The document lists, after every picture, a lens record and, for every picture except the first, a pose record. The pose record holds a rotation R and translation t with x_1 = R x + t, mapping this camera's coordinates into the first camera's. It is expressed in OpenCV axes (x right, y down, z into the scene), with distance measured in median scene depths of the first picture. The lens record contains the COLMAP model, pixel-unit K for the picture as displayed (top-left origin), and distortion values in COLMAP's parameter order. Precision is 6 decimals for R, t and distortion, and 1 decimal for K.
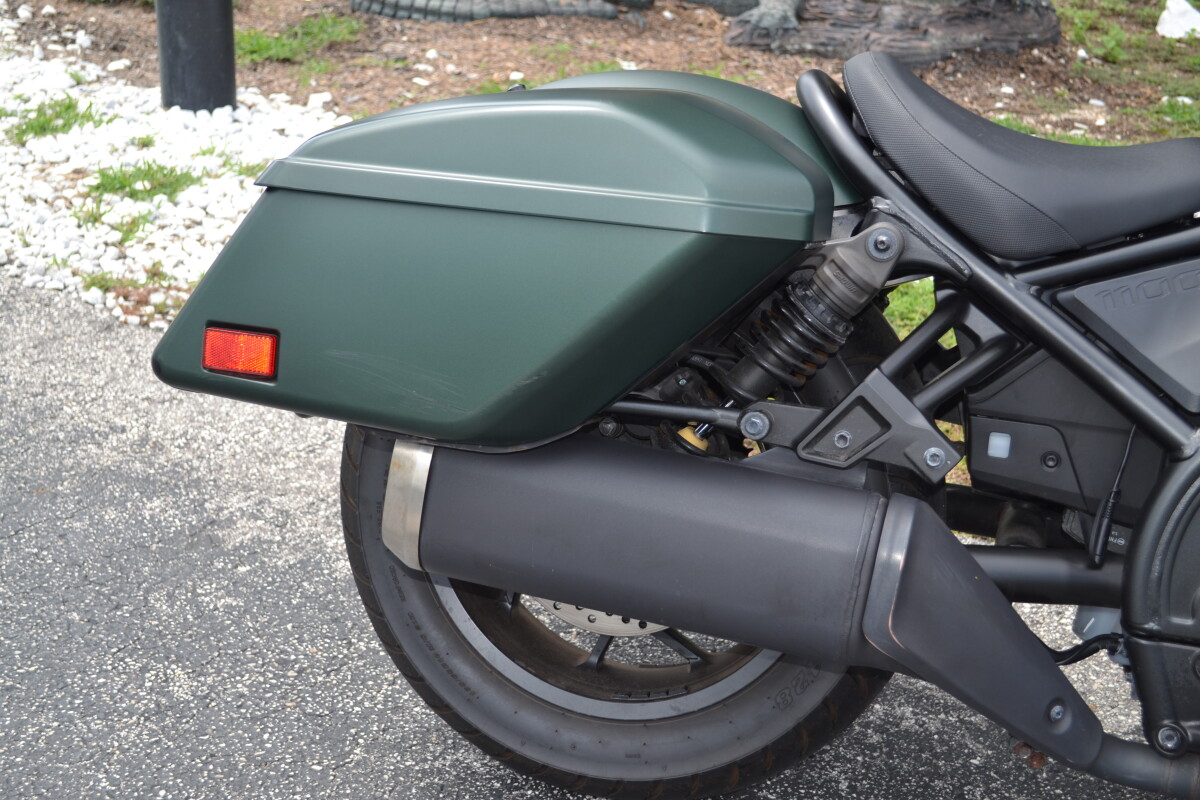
lens RADIAL K [[1778.1, 0, 590.6], [0, 1778.1, 399.2], [0, 0, 1]] dist [-0.018304, 0.000000]
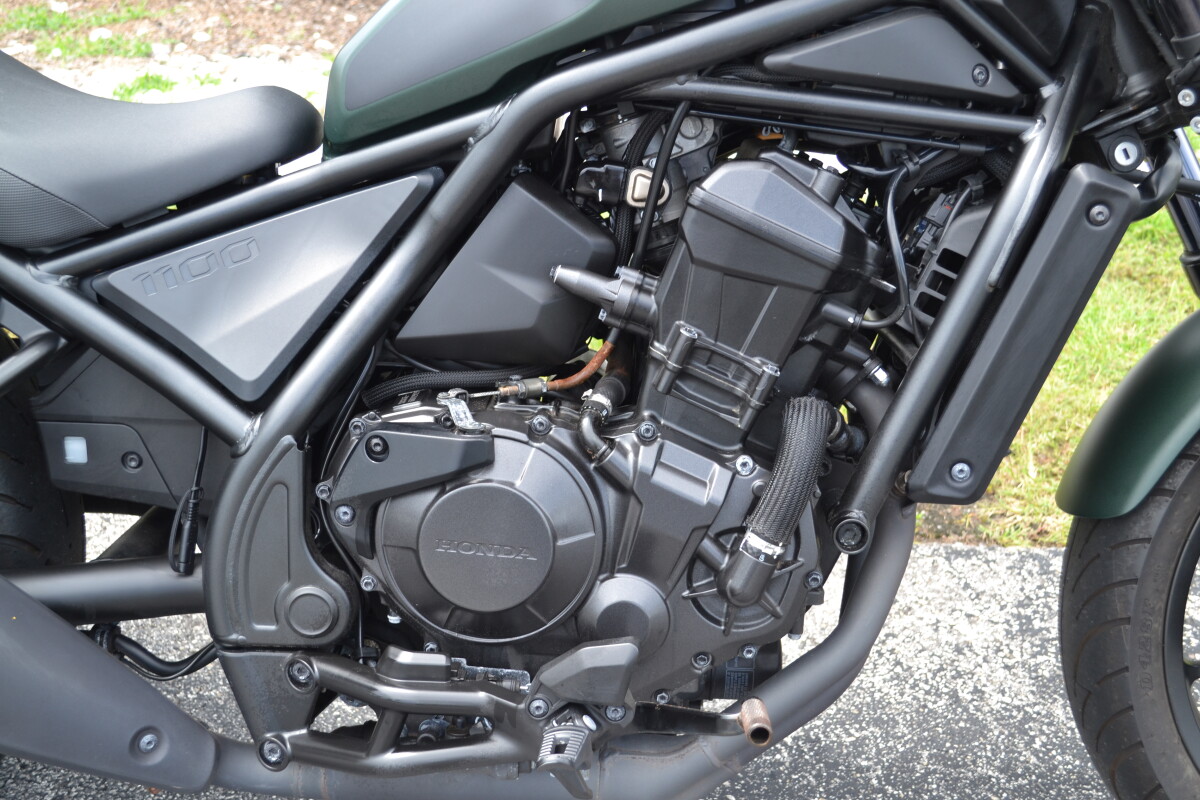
lens RADIAL K [[1506.1, 0, 592.6], [0, 1506.1, 396.4], [0, 0, 1]] dist [-0.035458, 0.000000]
pose [[0.970760, -0.118339, 0.208855, 0.255330], [0.100529, 0.990488, 0.093955, -0.035683], [-0.217986, -0.070212, 0.973423, 0.159965]]
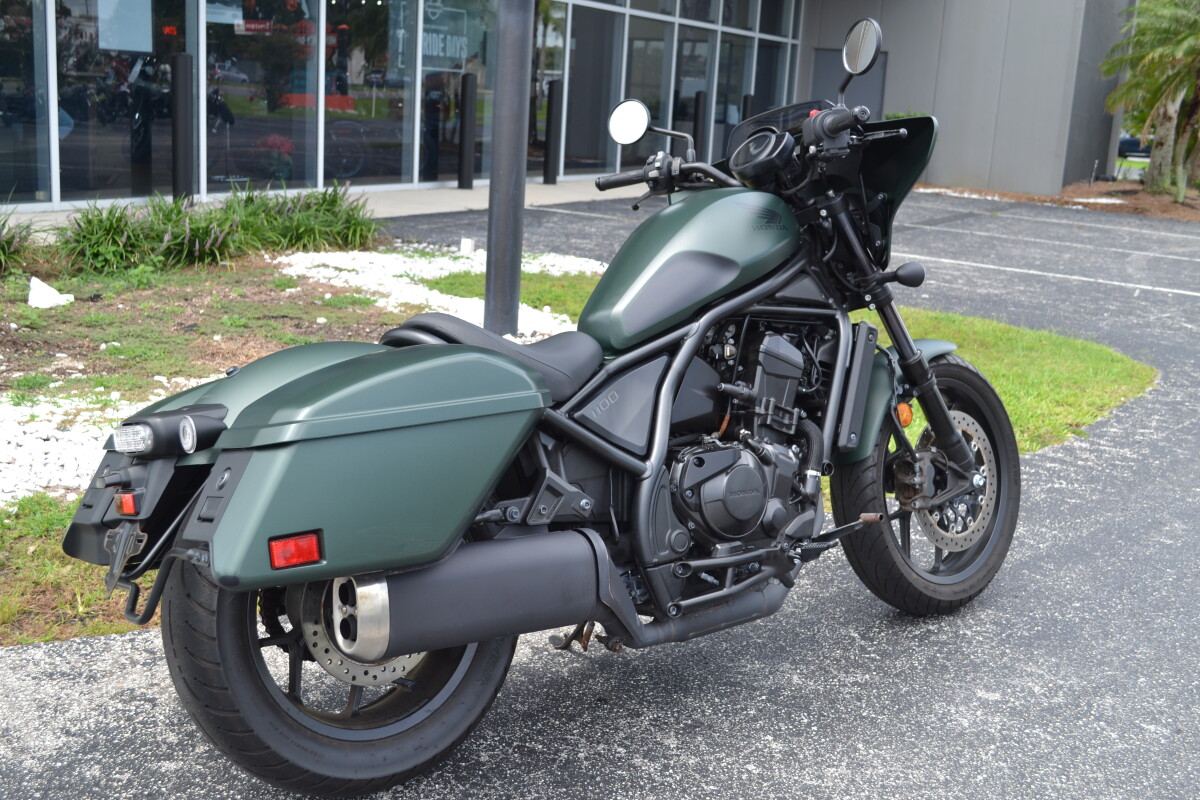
lens RADIAL K [[1298.9, 0, 595.7], [0, 1298.9, 400.3], [0, 0, 1]] dist [-0.087375, 0.000000]
pose [[0.589078, -0.185417, 0.786516, -0.639759], [0.274644, 0.961318, 0.020925, -0.073990], [-0.759972, 0.203686, 0.617215, 0.063676]]
